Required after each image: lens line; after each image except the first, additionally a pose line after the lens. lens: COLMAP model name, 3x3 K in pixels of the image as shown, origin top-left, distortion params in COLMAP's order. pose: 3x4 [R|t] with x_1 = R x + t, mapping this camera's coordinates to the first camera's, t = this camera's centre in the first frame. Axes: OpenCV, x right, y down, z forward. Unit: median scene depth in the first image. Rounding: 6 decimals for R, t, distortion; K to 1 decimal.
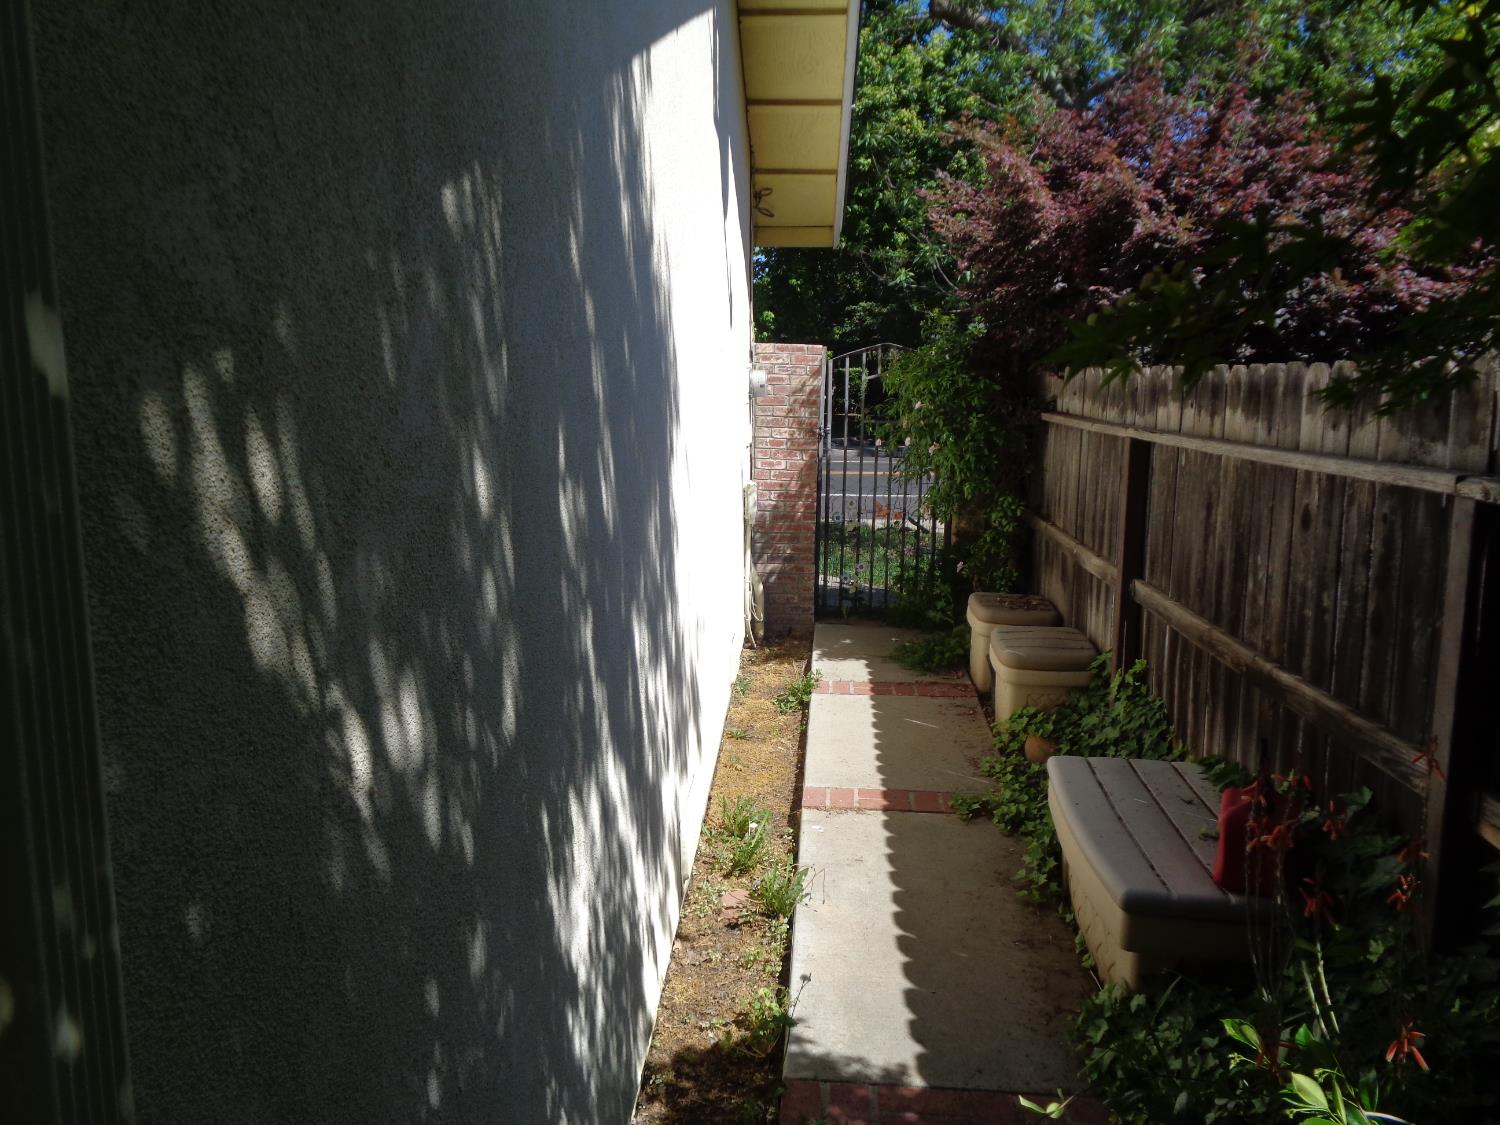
lens RADIAL K [[1123.2, 0, 750.1], [0, 1123.2, 558.5], [0, 0, 1]] dist [0.002609, -0.003493]
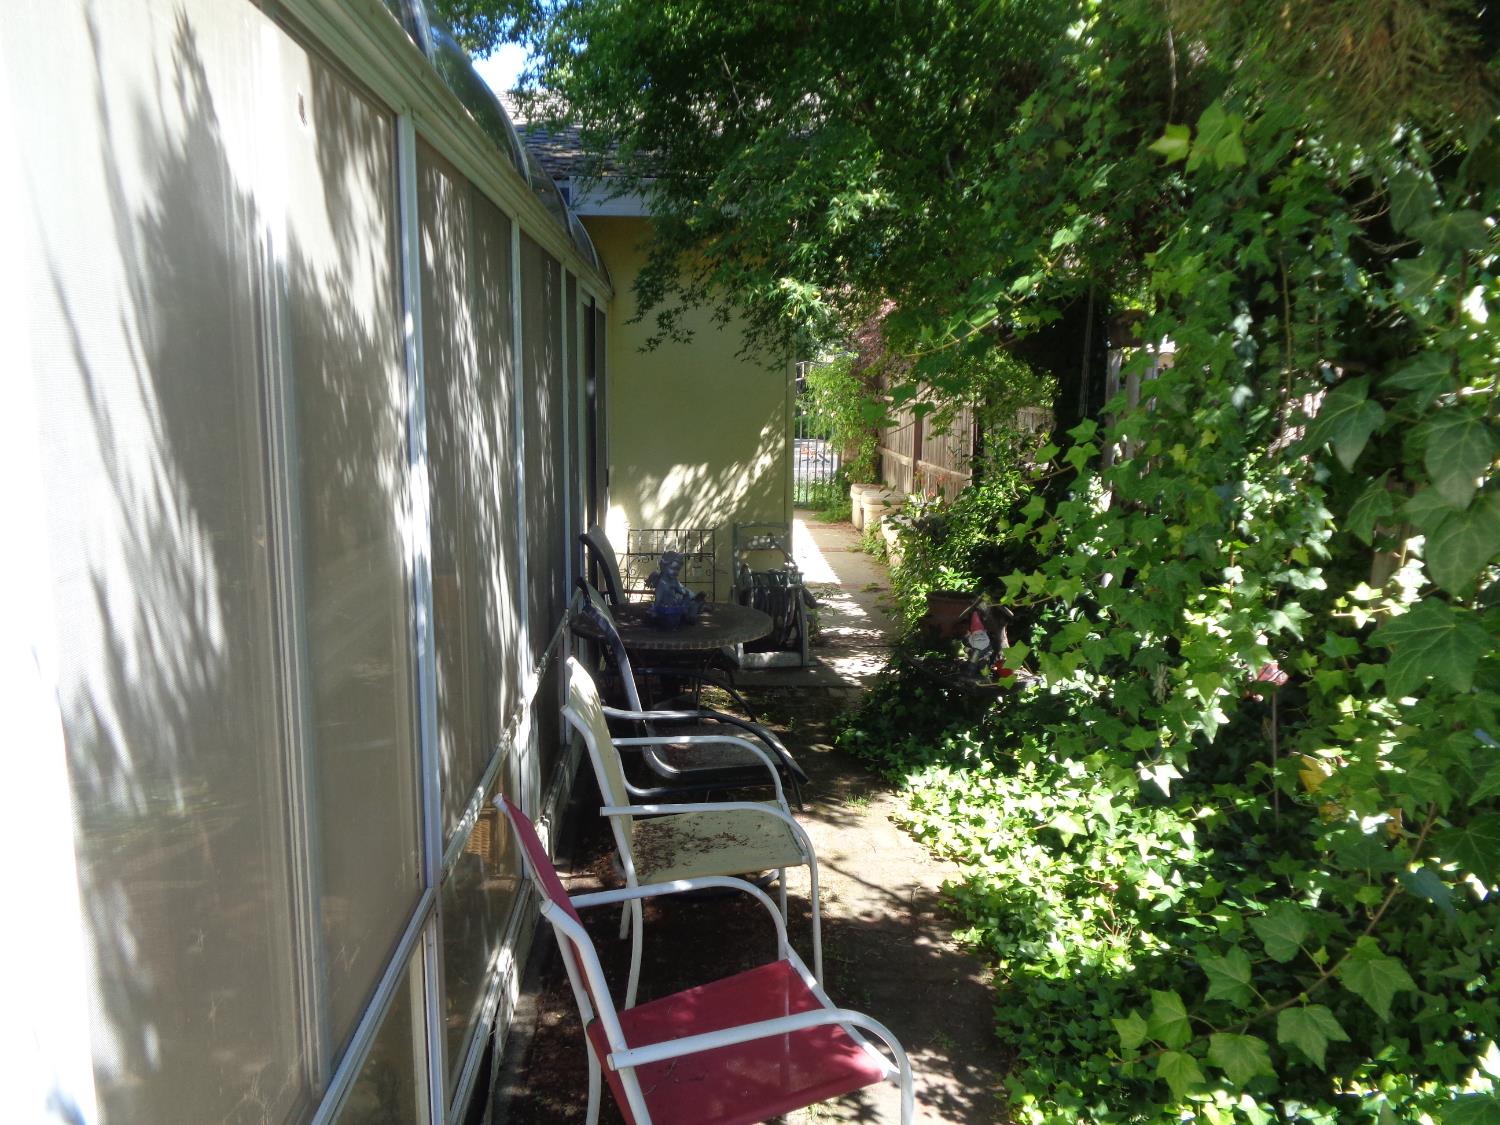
lens RADIAL K [[1123.2, 0, 750.1], [0, 1123.2, 558.5], [0, 0, 1]] dist [0.002609, -0.003493]
pose [[0.993799, -0.013473, 0.110371, -0.227049], [0.013611, 0.999907, -0.000503, 0.171923], [-0.110354, 0.002002, 0.993890, -1.064893]]
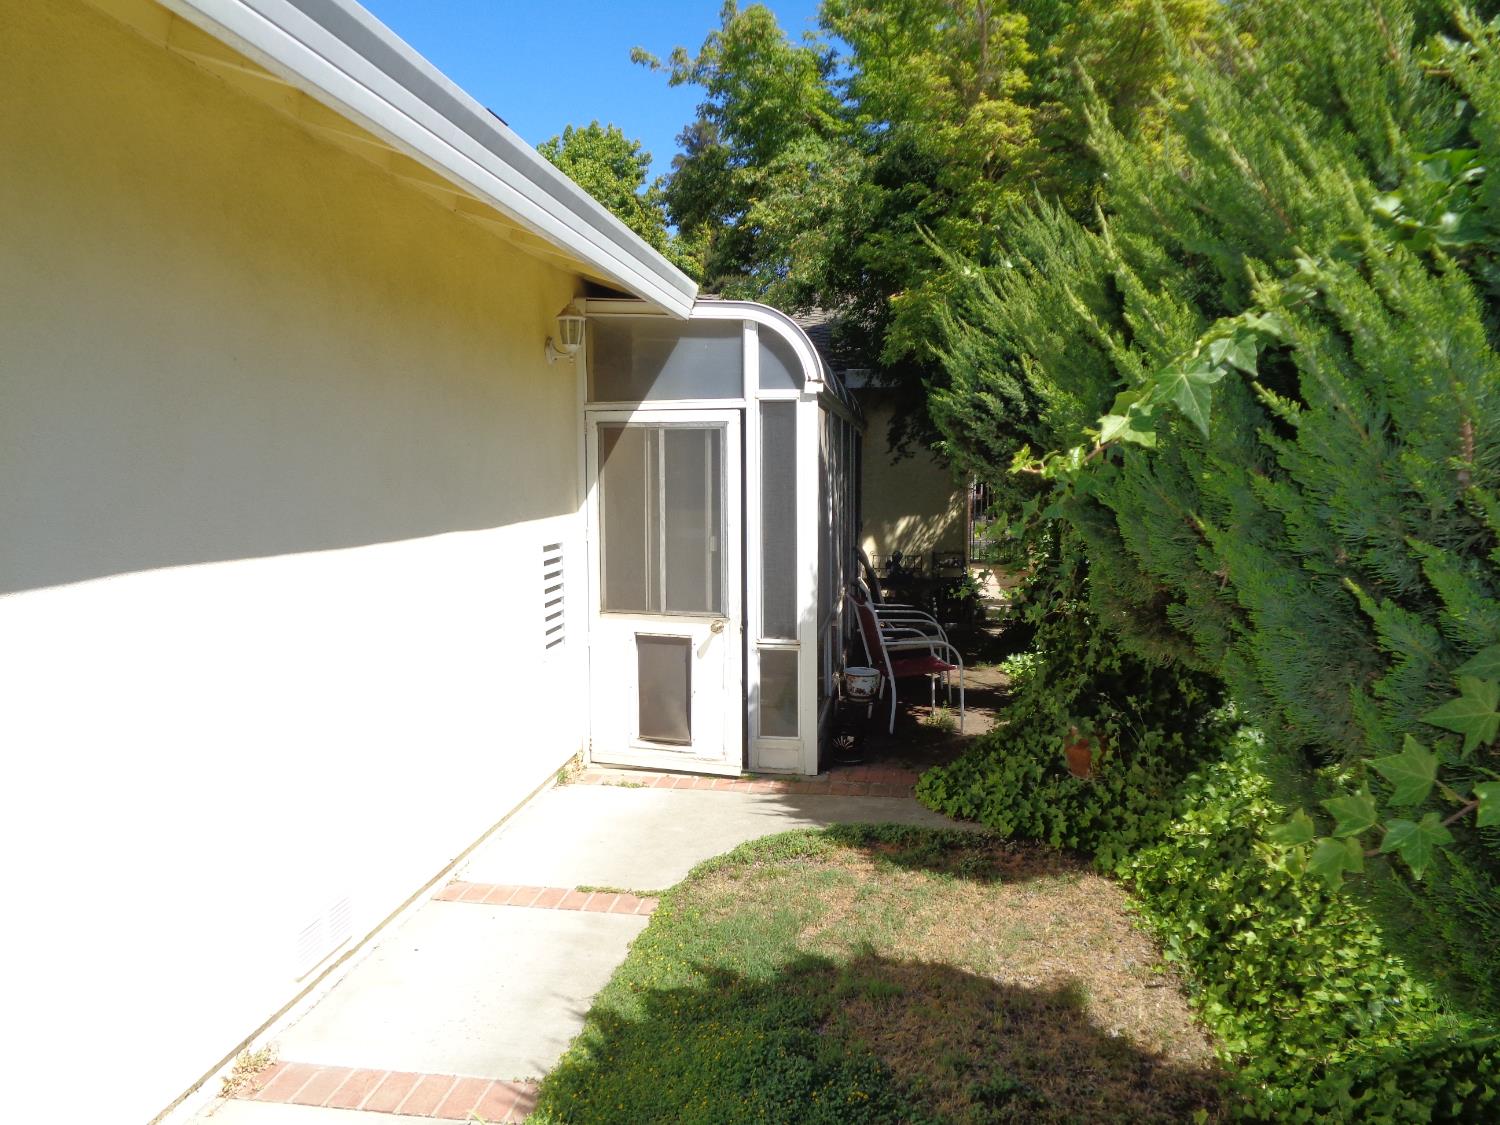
lens RADIAL K [[1123.2, 0, 750.1], [0, 1123.2, 558.5], [0, 0, 1]] dist [0.002609, -0.003493]
pose [[0.995581, 0.019544, -0.091853, -0.304369], [-0.025767, 0.997416, -0.067065, 0.425157], [0.090304, 0.069135, 0.993512, -2.909859]]
